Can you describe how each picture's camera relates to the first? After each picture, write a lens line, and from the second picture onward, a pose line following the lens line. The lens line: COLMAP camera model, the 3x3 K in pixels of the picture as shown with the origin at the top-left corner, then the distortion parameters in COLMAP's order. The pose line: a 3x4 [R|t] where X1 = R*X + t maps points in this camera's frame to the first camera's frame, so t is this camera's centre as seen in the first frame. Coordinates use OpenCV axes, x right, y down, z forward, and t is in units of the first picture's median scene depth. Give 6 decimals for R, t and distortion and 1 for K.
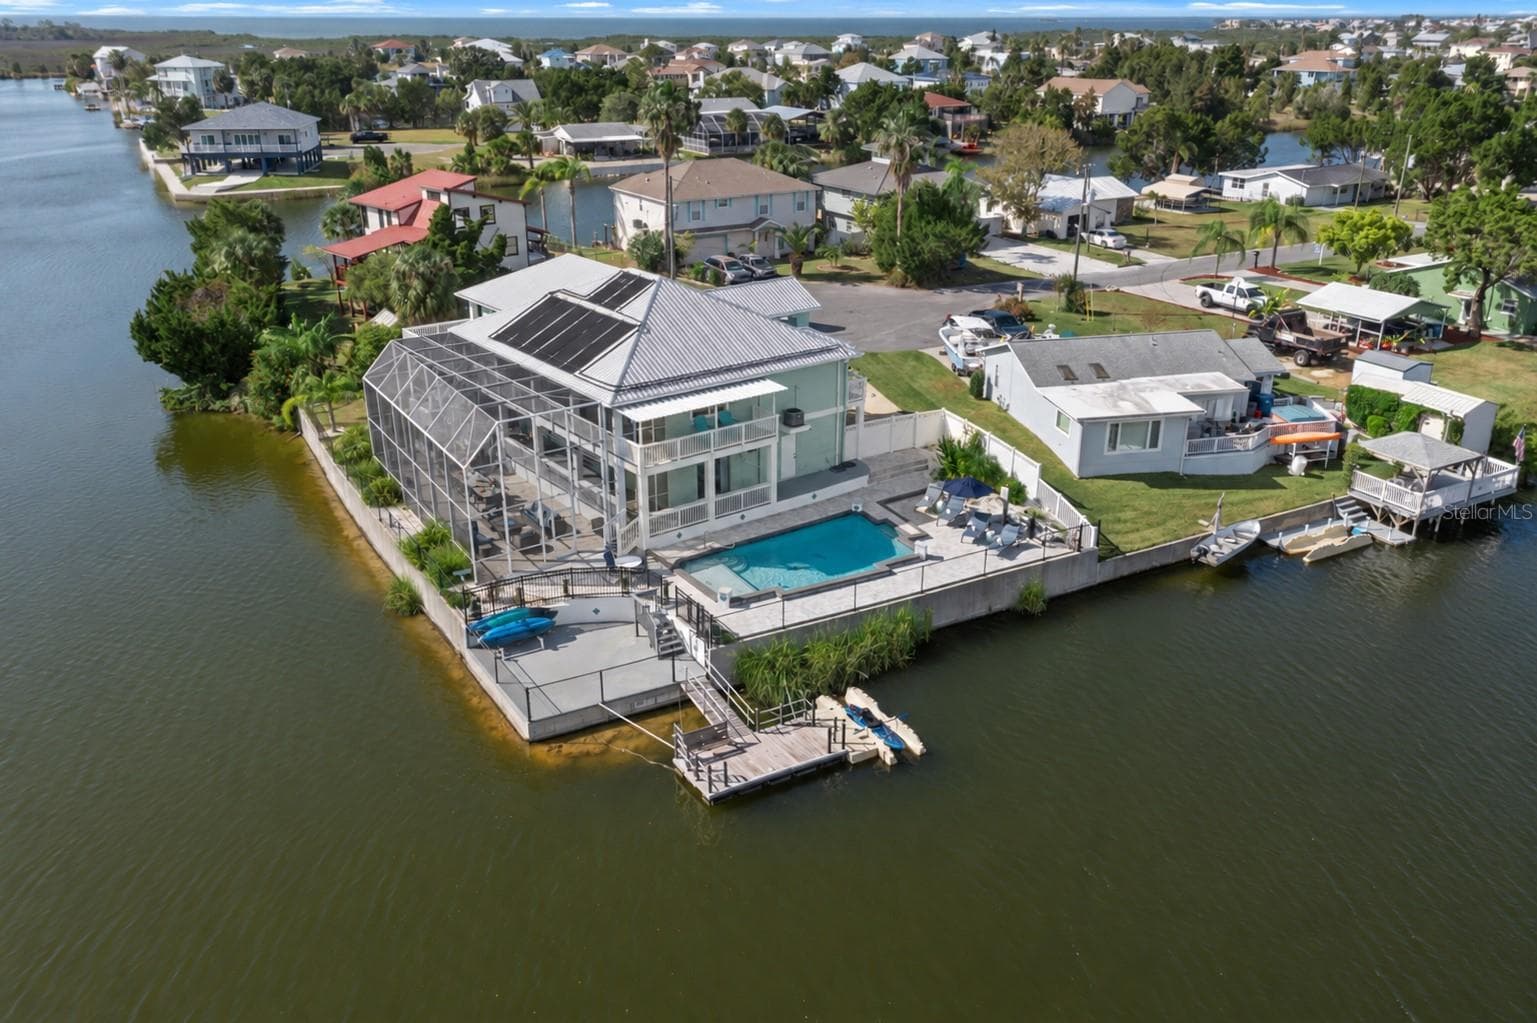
lens RADIAL K [[1246.0, 0, 774.1], [0, 1246.0, 474.9], [0, 0, 1]] dist [0.000684, 0.004473]
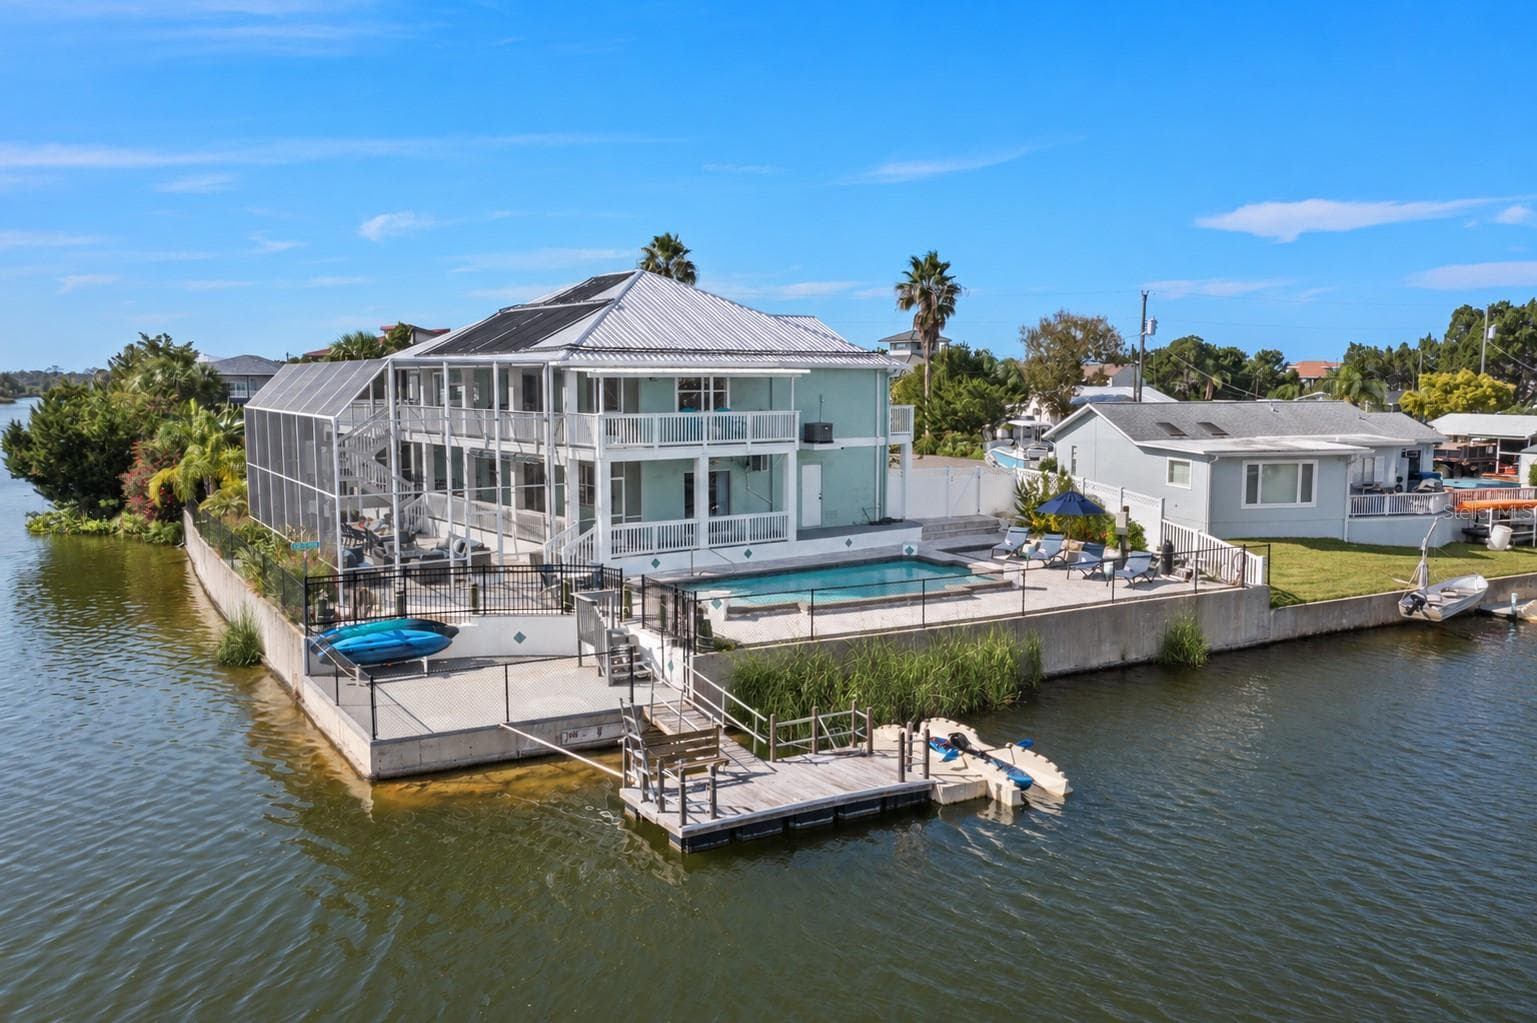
lens RADIAL K [[1246.0, 0, 774.1], [0, 1246.0, 474.9], [0, 0, 1]] dist [0.000684, 0.004473]
pose [[0.999991, 0.001583, -0.003888, -0.008037], [-0.002554, 0.964433, -0.264314, 0.181188], [0.003331, 0.264321, 0.964429, 0.325931]]
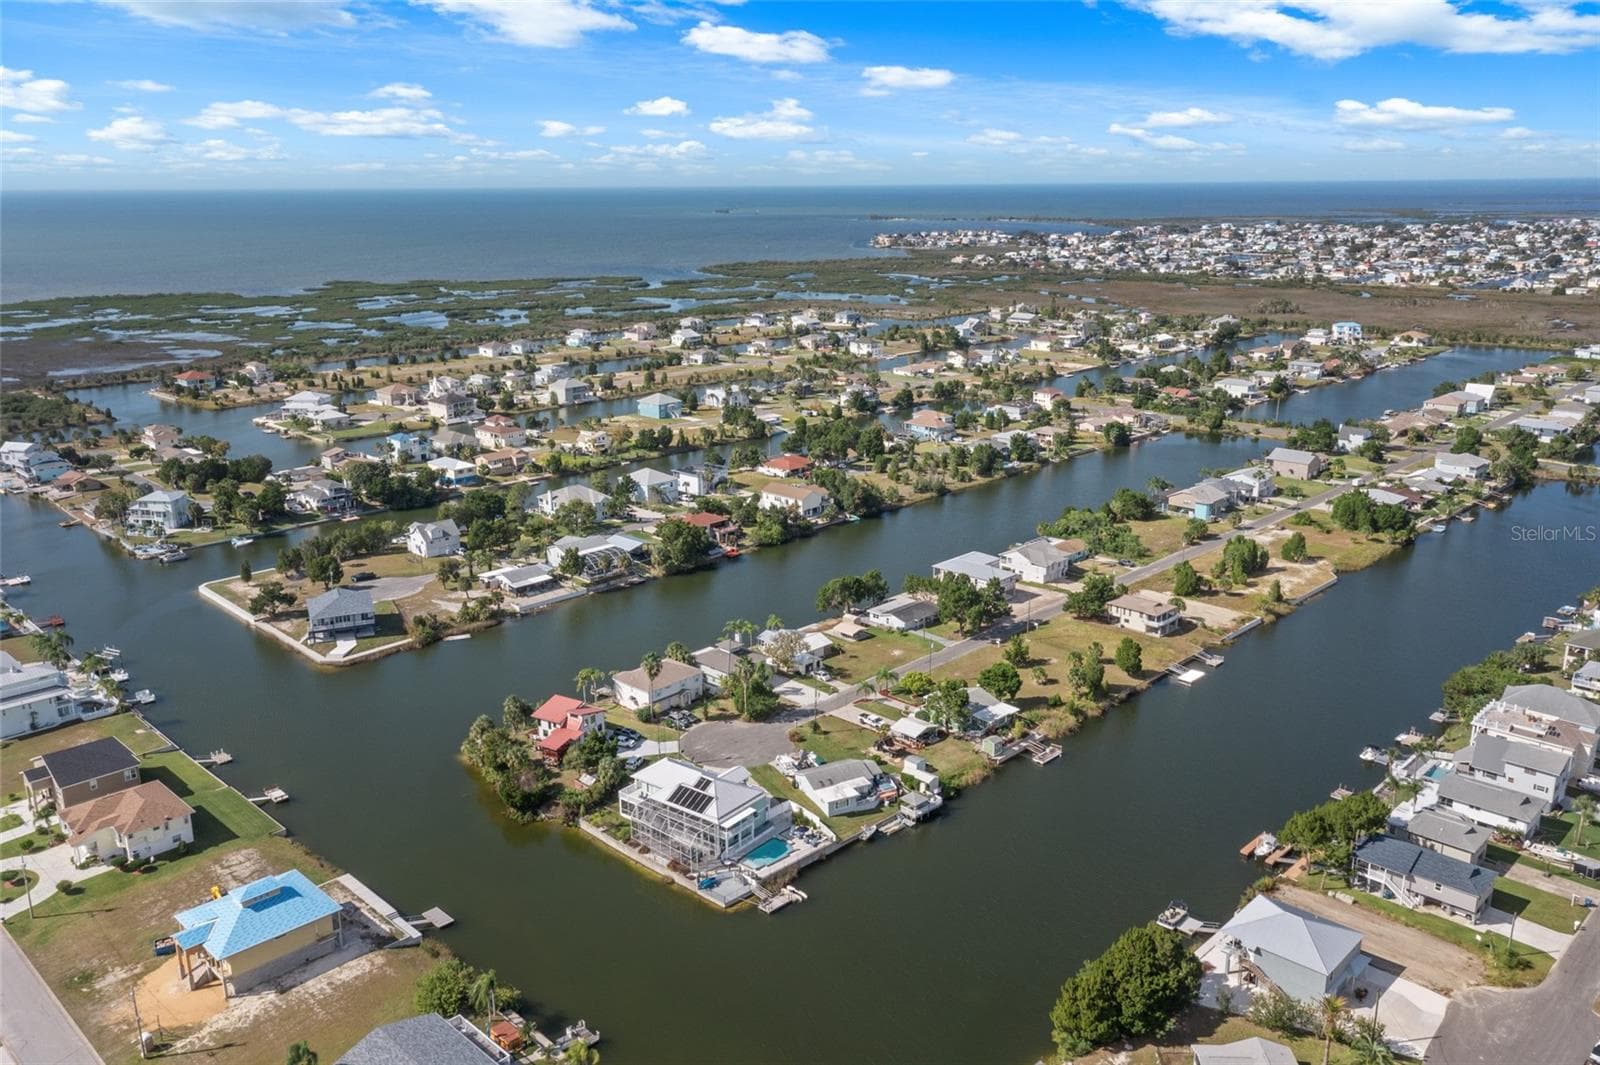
lens RADIAL K [[1297.0, 0, 805.8], [0, 1297.0, 494.4], [0, 0, 1]] dist [0.000684, 0.004473]
pose [[0.963435, -0.071535, 0.258215, -0.827493], [0.100244, 0.989948, -0.099772, -0.633567], [-0.248482, 0.122009, 0.960922, -3.099512]]
